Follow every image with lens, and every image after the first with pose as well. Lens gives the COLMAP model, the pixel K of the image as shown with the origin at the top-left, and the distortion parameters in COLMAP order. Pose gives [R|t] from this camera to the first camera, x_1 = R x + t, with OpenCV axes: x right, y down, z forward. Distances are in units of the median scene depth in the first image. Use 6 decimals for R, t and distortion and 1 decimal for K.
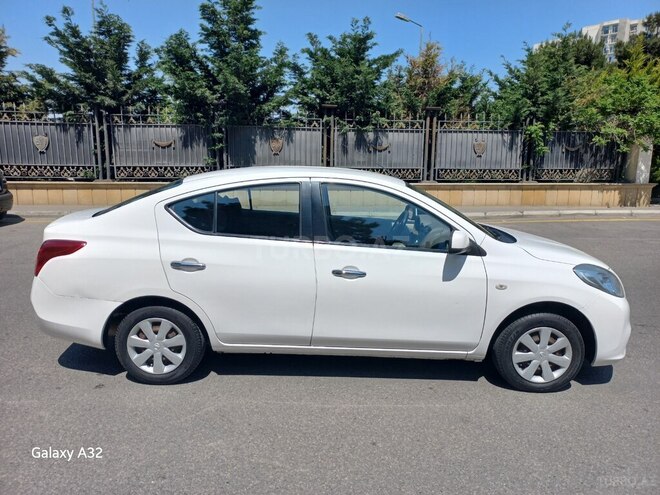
lens RADIAL K [[473.9, 0, 336.4], [0, 473.9, 242.1], [0, 0, 1]] dist [0.023300, 0.001789]
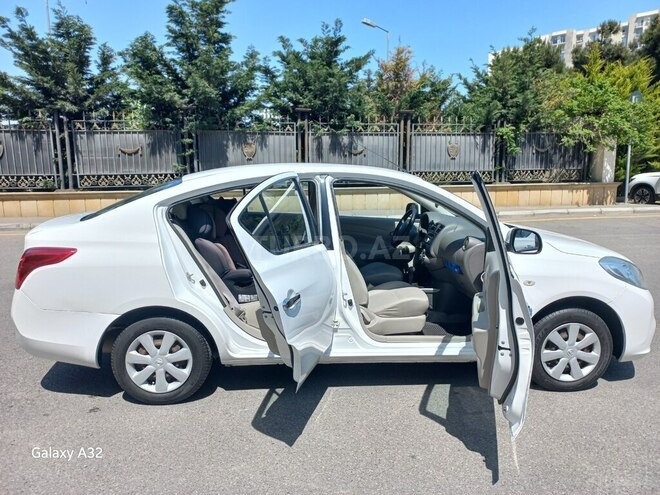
lens RADIAL K [[473.9, 0, 335.9], [0, 473.9, 244.0], [0, 0, 1]] dist [0.023300, 0.001789]
pose [[0.996939, -0.029416, 0.072432, -0.026172], [0.030324, 0.999474, -0.011467, 0.004044], [-0.072056, 0.013629, 0.997307, 0.018704]]
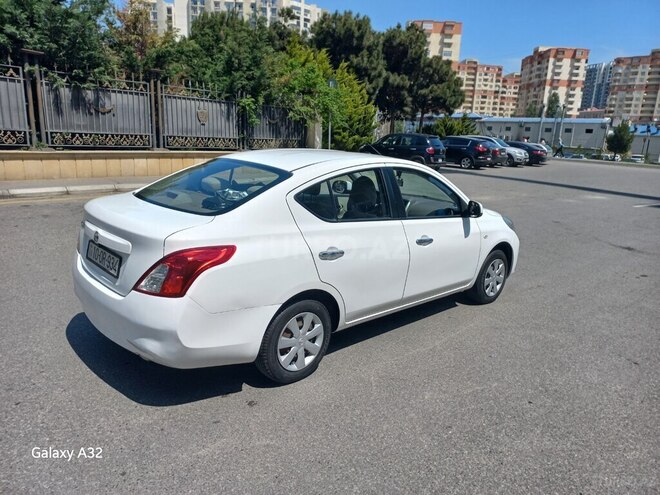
lens RADIAL K [[473.9, 0, 335.2], [0, 473.9, 245.8], [0, 0, 1]] dist [0.023300, 0.001789]
pose [[0.713789, -0.137085, 0.686813, -0.246604], [0.078256, 0.990127, 0.116296, -0.020989], [-0.695975, -0.029263, 0.717470, 0.067700]]
